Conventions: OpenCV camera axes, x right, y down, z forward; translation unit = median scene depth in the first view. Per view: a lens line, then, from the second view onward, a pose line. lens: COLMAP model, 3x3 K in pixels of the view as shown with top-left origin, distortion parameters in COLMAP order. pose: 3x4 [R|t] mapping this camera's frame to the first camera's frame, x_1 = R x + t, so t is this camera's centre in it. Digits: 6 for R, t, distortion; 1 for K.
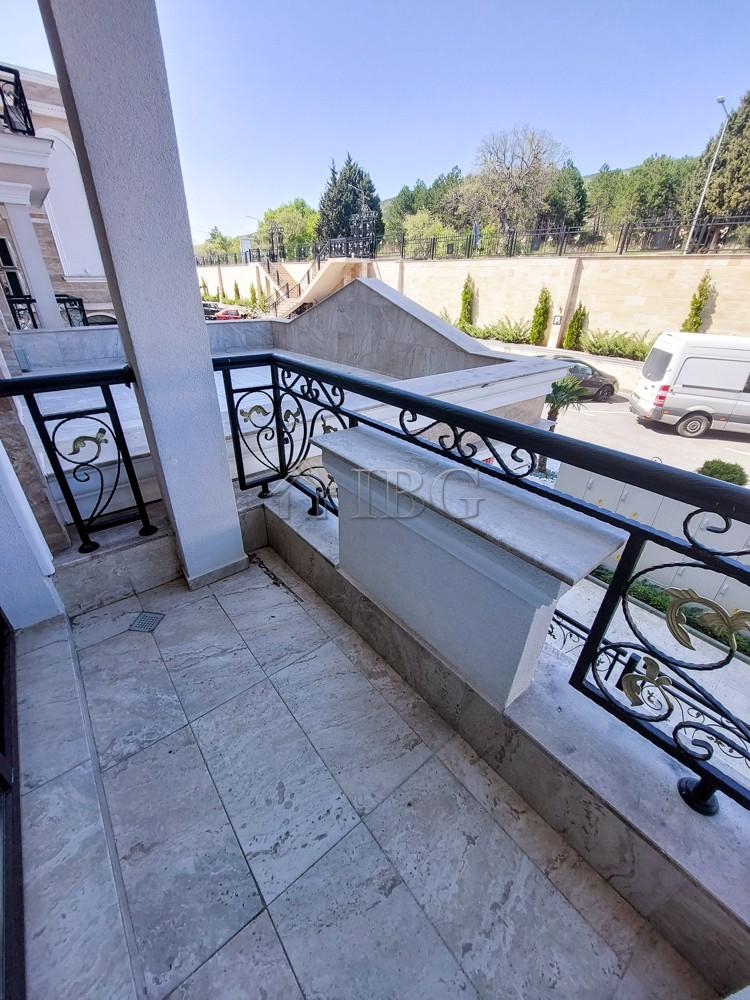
lens RADIAL K [[399.5, 0, 363.6], [0, 399.5, 502.7], [0, 0, 1]] dist [-0.006561, -0.004995]
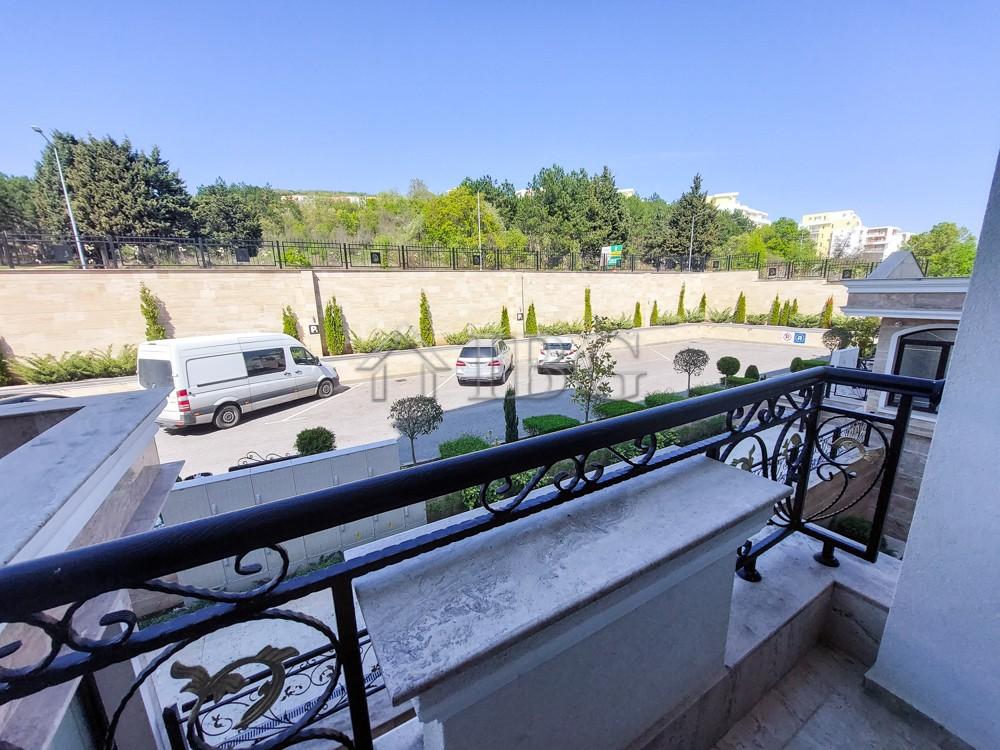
lens RADIAL K [[399.5, 0, 501.5], [0, 399.5, 386.1], [0, 0, 1]] dist [-0.006561, -0.004995]
pose [[0.132010, -0.246808, 0.960031, -0.289704], [0.503889, 0.850746, 0.149425, -0.295873], [-0.853621, 0.464024, 0.236670, 0.544326]]
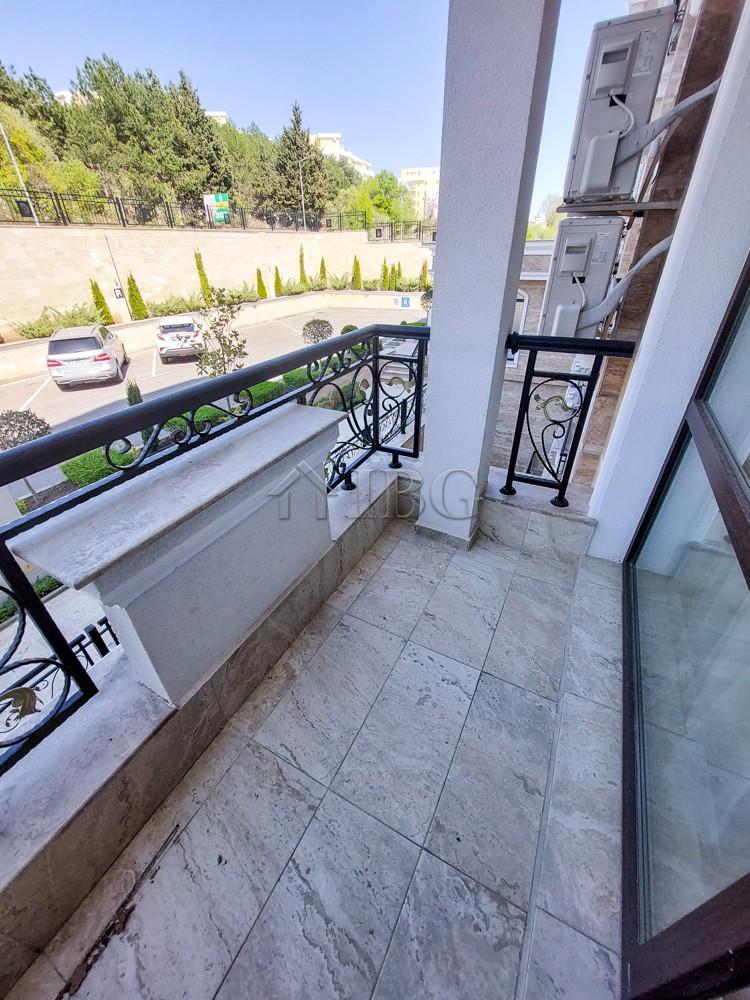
lens RADIAL K [[400.6, 0, 366.8], [0, 400.6, 503.8], [0, 0, 1]] dist [-0.013338, 0.000484]
pose [[-0.403703, -0.499744, 0.766342, -0.466907], [0.458253, 0.614531, 0.642150, -0.284816], [-0.791851, 0.610416, -0.019079, 0.497527]]
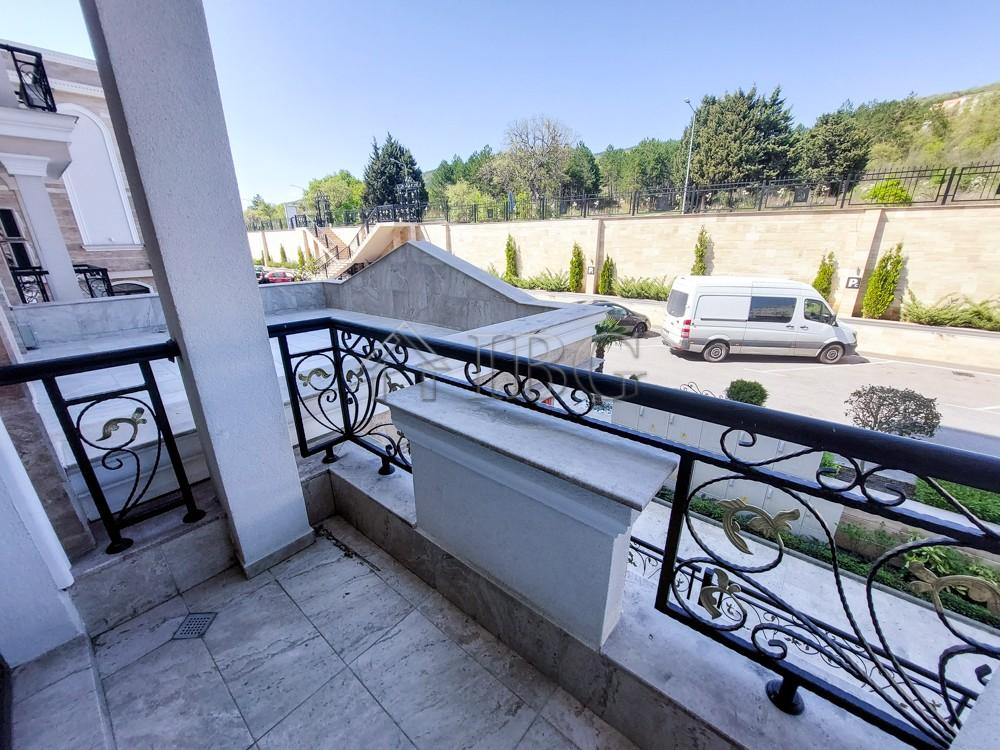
lens RADIAL K [[400.6, 0, 500.3], [0, 400.6, 384.9], [0, 0, 1]] dist [-0.013338, 0.000484]
pose [[0.978944, -0.088621, 0.183886, -0.009942], [0.116890, 0.981893, -0.149075, -0.005187], [-0.167345, 0.167431, 0.971577, -0.021851]]
